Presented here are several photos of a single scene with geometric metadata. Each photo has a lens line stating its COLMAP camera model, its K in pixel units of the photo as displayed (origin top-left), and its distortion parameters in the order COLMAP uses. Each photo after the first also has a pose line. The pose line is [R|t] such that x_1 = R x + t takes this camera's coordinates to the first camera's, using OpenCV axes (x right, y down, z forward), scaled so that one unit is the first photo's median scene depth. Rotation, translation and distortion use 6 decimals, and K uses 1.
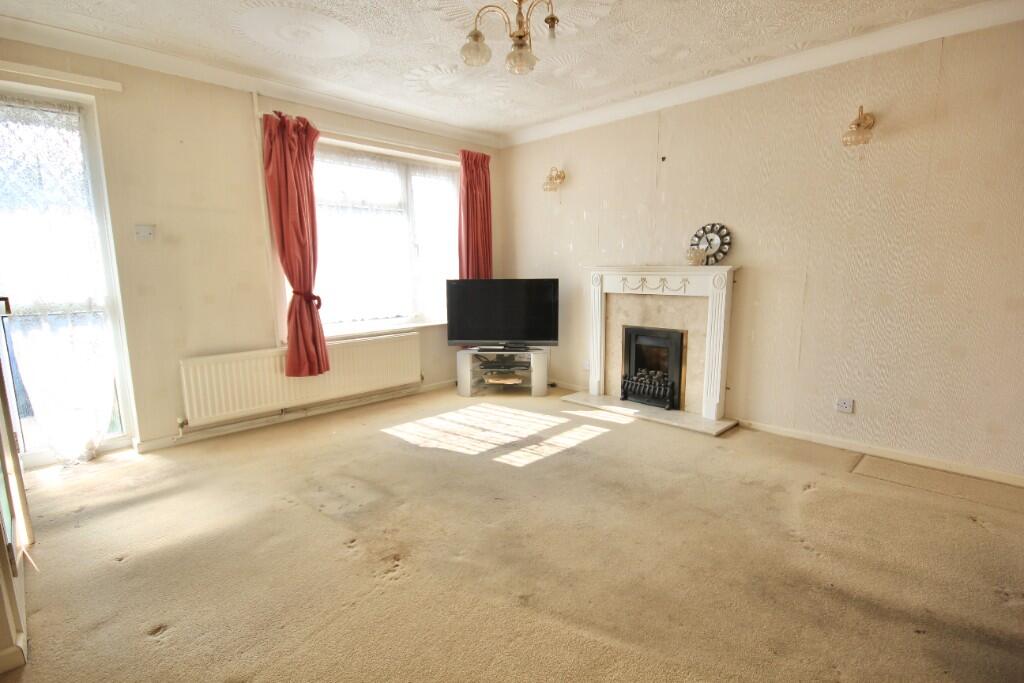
lens RADIAL K [[486.3, 0, 518.3], [0, 486.3, 344.1], [0, 0, 1]] dist [-0.001353, -0.000325]
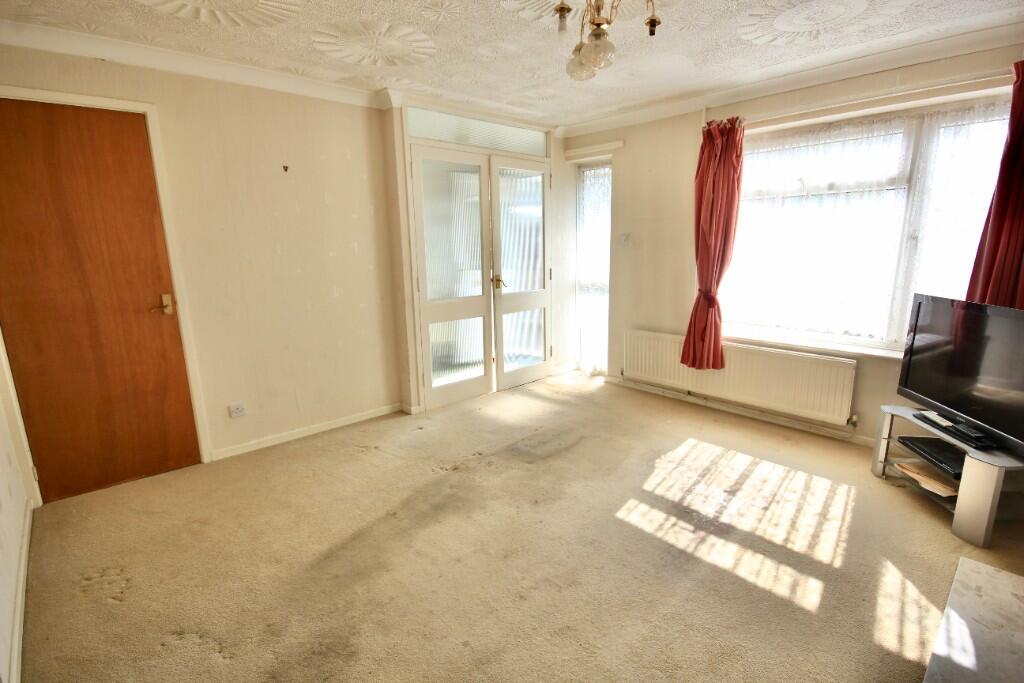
lens RADIAL K [[479.6, 0, 519.1], [0, 479.6, 347.3], [0, 0, 1]] dist [0.016813, -0.016921]
pose [[-0.037111, 0.222521, -0.974221, 0.620658], [-0.135394, 0.964784, 0.225523, -0.168469], [0.990097, 0.140273, -0.005676, 0.617016]]
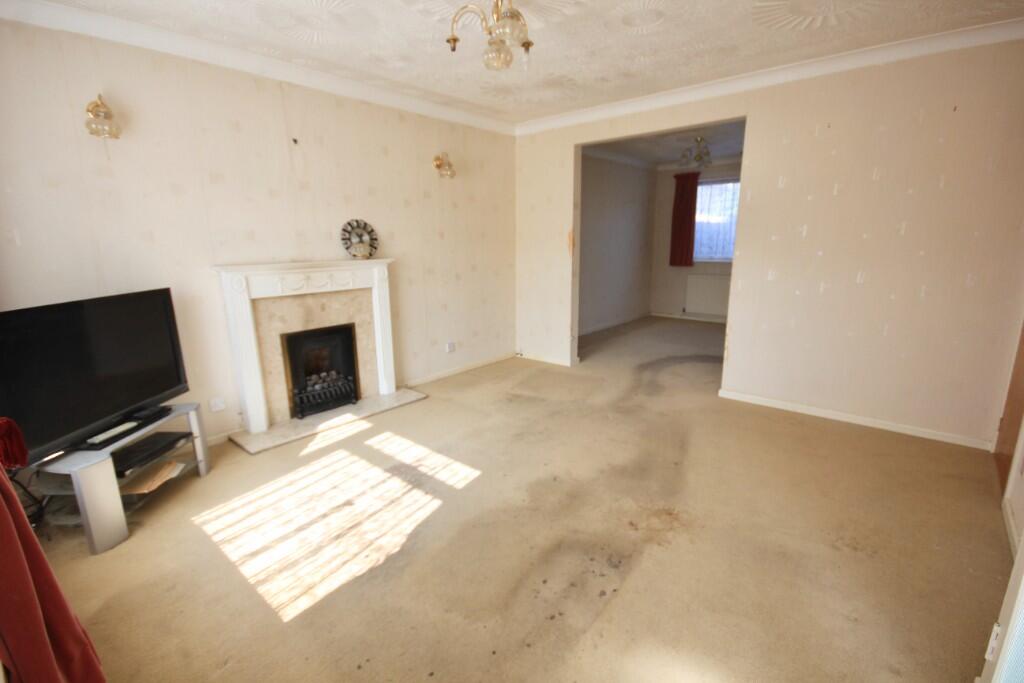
lens RADIAL K [[472.3, 0, 512.4], [0, 472.3, 345.7], [0, 0, 1]] dist [0.028400, 0.000159]
pose [[-0.068352, -0.214501, 0.974329, -0.686986], [0.162297, 0.961213, 0.222999, -0.154778], [-0.984372, 0.173373, -0.030888, 0.721211]]
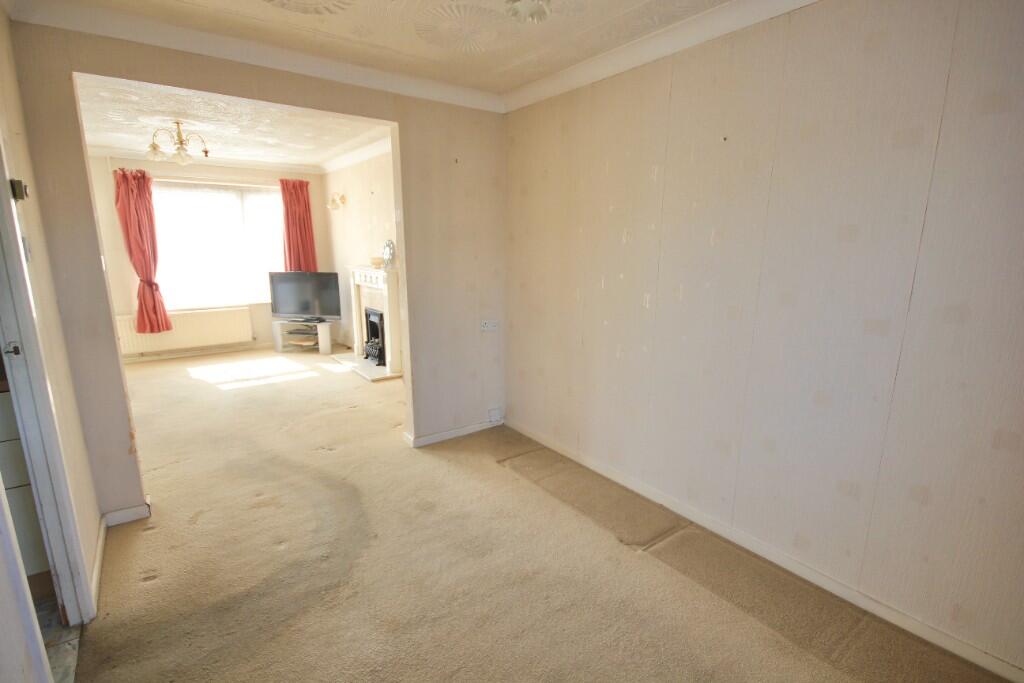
lens RADIAL K [[479.6, 0, 519.1], [0, 479.6, 347.3], [0, 0, 1]] dist [0.016813, -0.016921]
pose [[0.990738, 0.039858, -0.129805, 0.971453], [-0.031794, 0.997468, 0.063619, -0.027543], [0.132012, -0.058902, 0.989497, -0.407477]]
